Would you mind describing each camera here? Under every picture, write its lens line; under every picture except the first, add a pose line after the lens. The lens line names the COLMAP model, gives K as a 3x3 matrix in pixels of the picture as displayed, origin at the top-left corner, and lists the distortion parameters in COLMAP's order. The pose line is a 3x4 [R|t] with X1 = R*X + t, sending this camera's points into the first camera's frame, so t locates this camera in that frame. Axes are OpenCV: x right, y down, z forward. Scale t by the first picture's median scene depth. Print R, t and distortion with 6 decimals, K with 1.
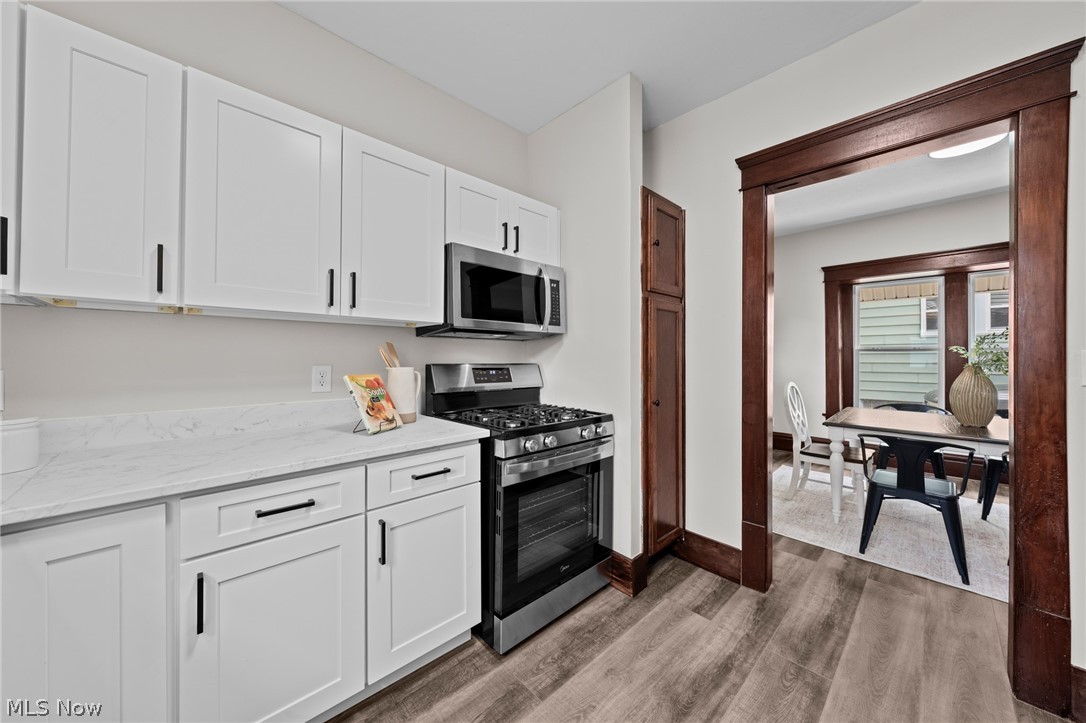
lens RADIAL K [[380.0, 0, 543.7], [0, 380.0, 356.7], [0, 0, 1]] dist [-0.000669, 0.000061]
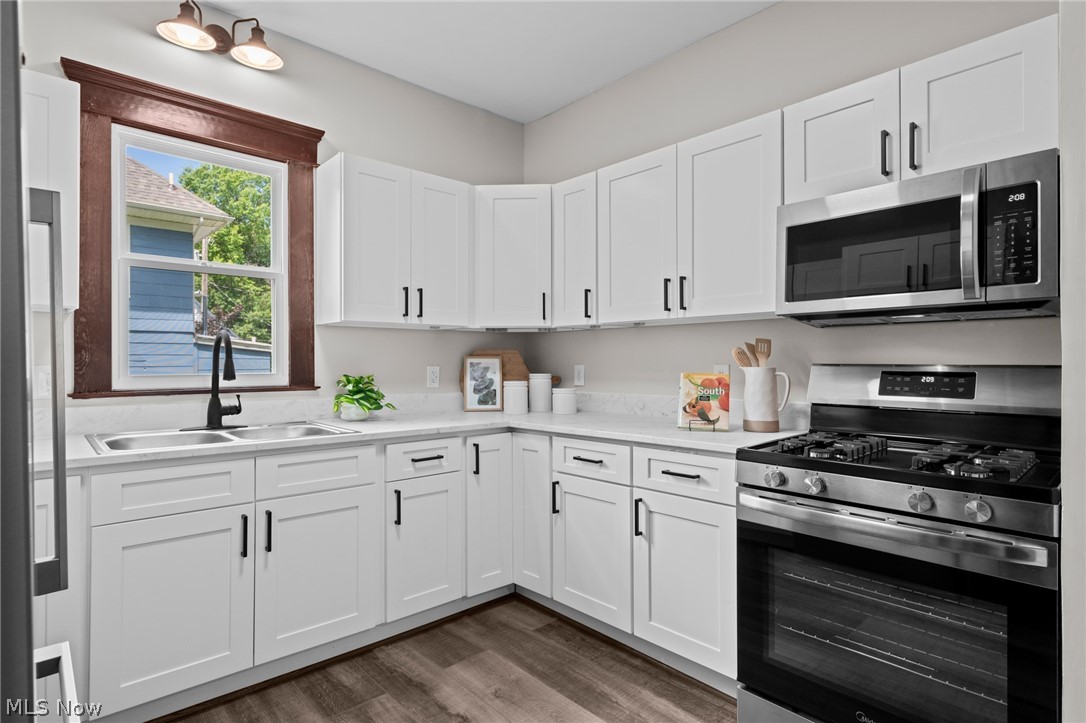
lens RADIAL K [[572.8, 0, 543.0], [0, 572.8, 361.5], [0, 0, 1]] dist [0.001528, 0.000361]
pose [[-0.018614, -0.002453, -0.999824, 0.989747], [0.005624, 0.999981, -0.002558, 0.016702], [0.999811, -0.005671, -0.018600, 0.566318]]
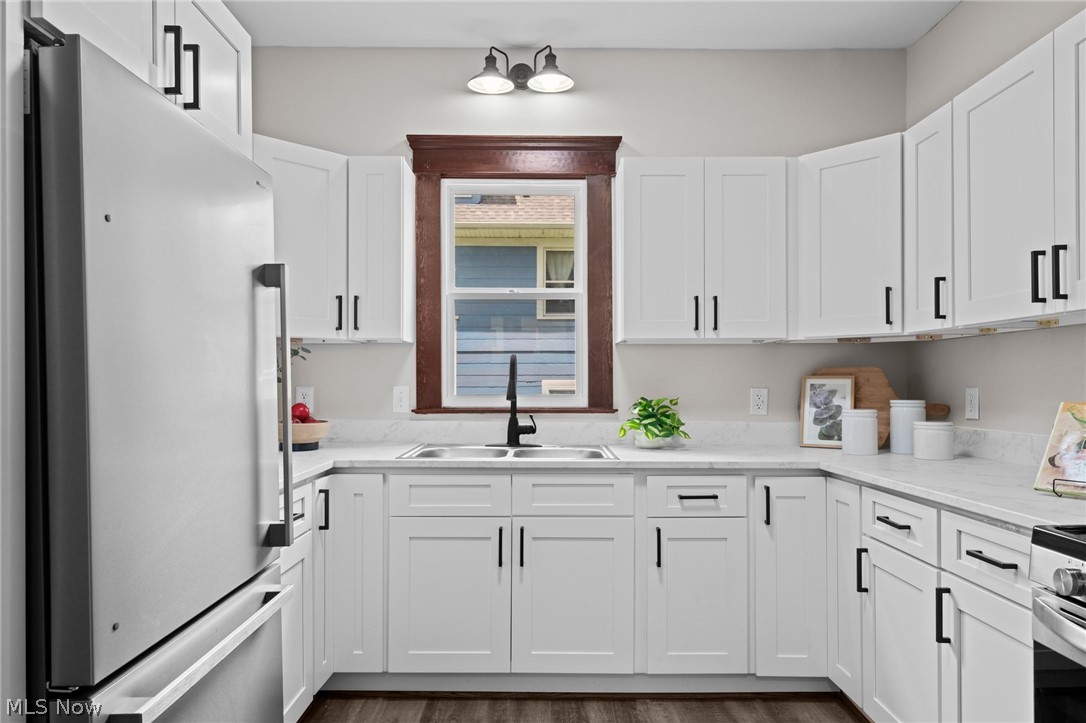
lens RADIAL K [[716.7, 0, 538.2], [0, 716.7, 380.8], [0, 0, 1]] dist [-0.000560, -0.000214]
pose [[-0.693293, -0.002948, -0.720649, 0.897759], [0.003112, 0.999970, -0.007085, 0.016437], [0.720649, -0.007155, -0.693263, 1.074146]]
